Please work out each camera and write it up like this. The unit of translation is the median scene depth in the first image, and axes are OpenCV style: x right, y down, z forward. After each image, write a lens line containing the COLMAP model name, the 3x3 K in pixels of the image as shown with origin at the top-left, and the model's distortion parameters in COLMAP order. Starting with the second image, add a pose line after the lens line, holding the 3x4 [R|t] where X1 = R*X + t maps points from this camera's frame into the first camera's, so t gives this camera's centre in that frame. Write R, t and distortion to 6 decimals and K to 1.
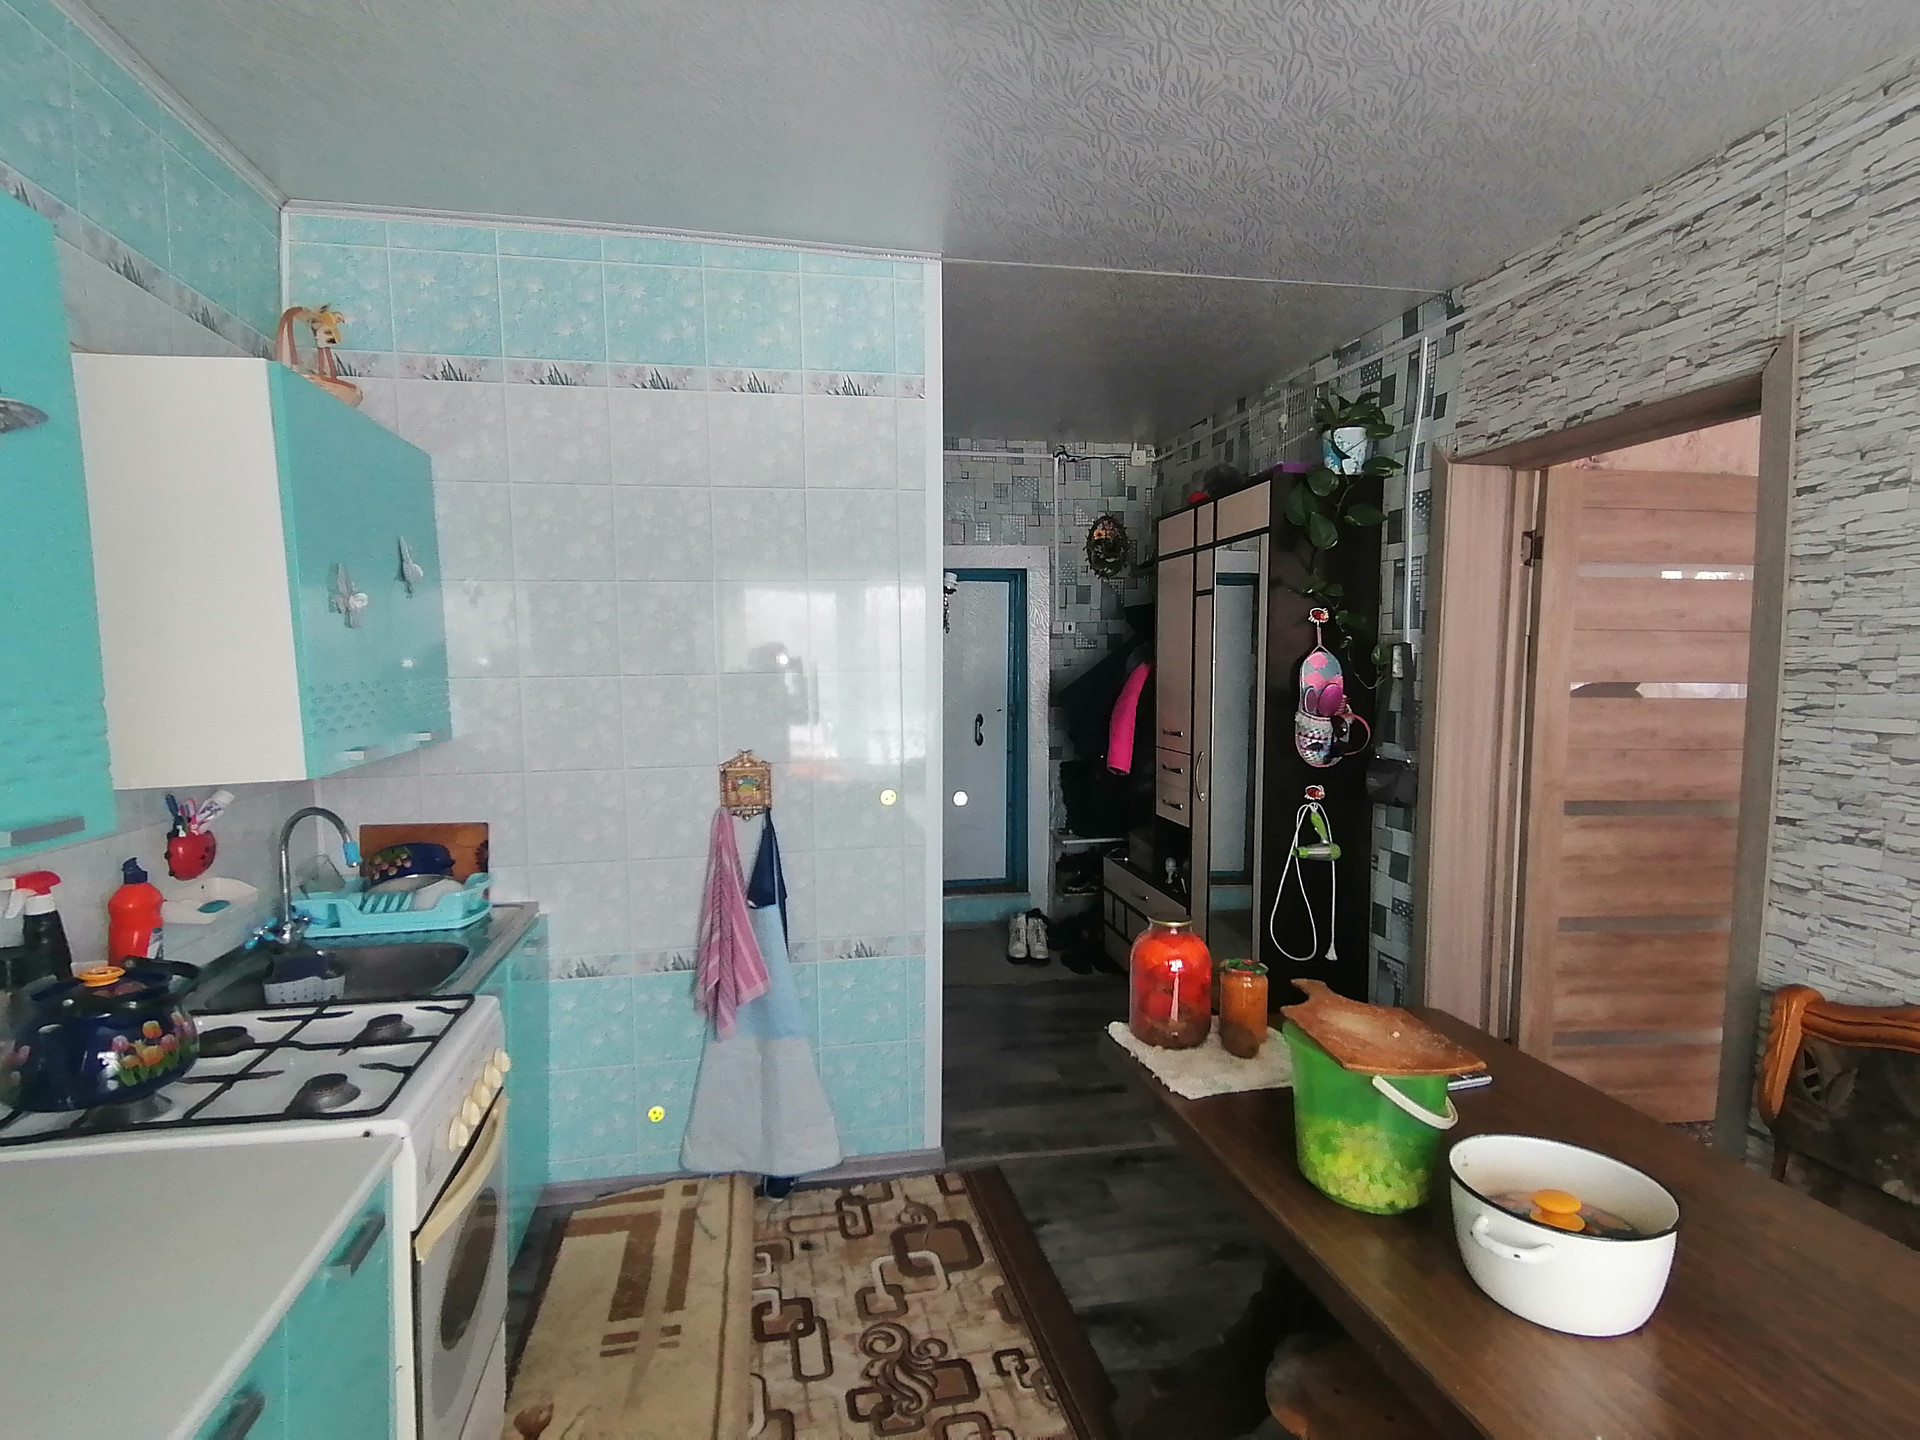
lens RADIAL K [[951.8, 0, 955.7], [0, 951.8, 730.2], [0, 0, 1]] dist [0.053240, -0.050619]
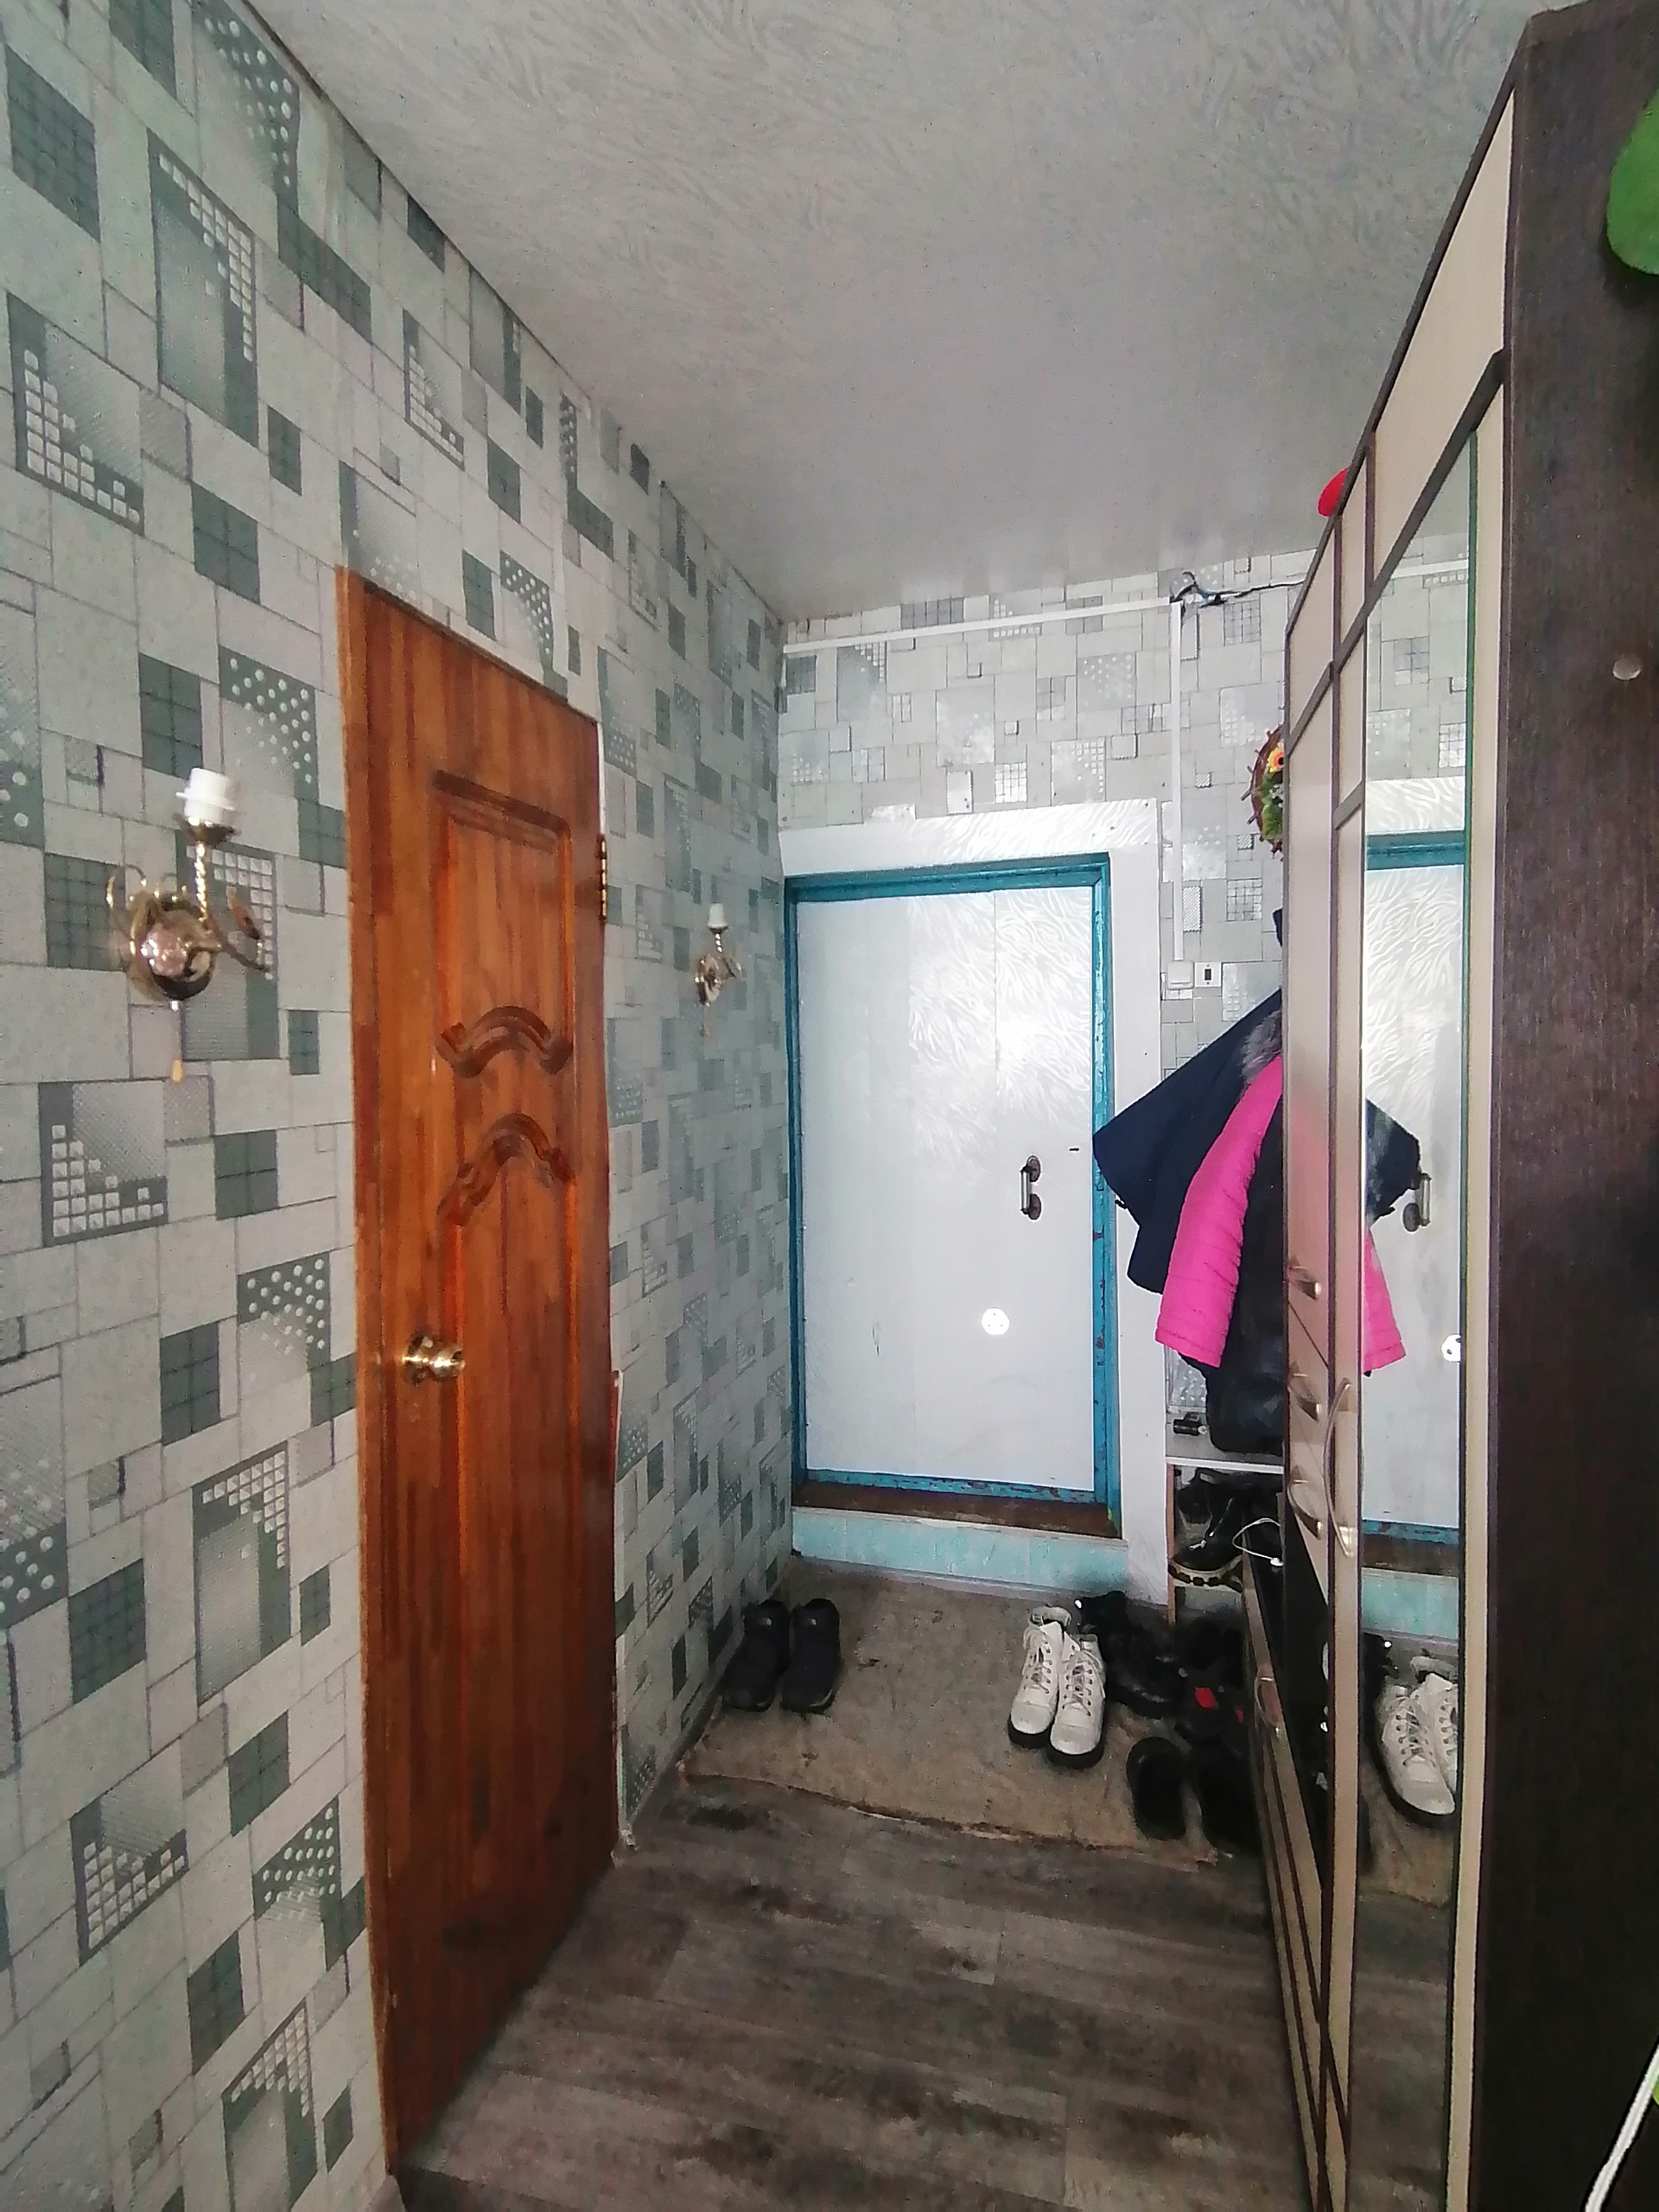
lens RADIAL K [[1090.3, 0, 829.2], [0, 1090.3, 1100.6], [0, 0, 1]] dist [0.035719, -0.000044]
pose [[0.901764, 0.007715, -0.432160, 0.183995], [-0.012371, 0.999892, -0.007964, -0.041726], [0.432051, 0.012528, 0.901762, 0.457459]]
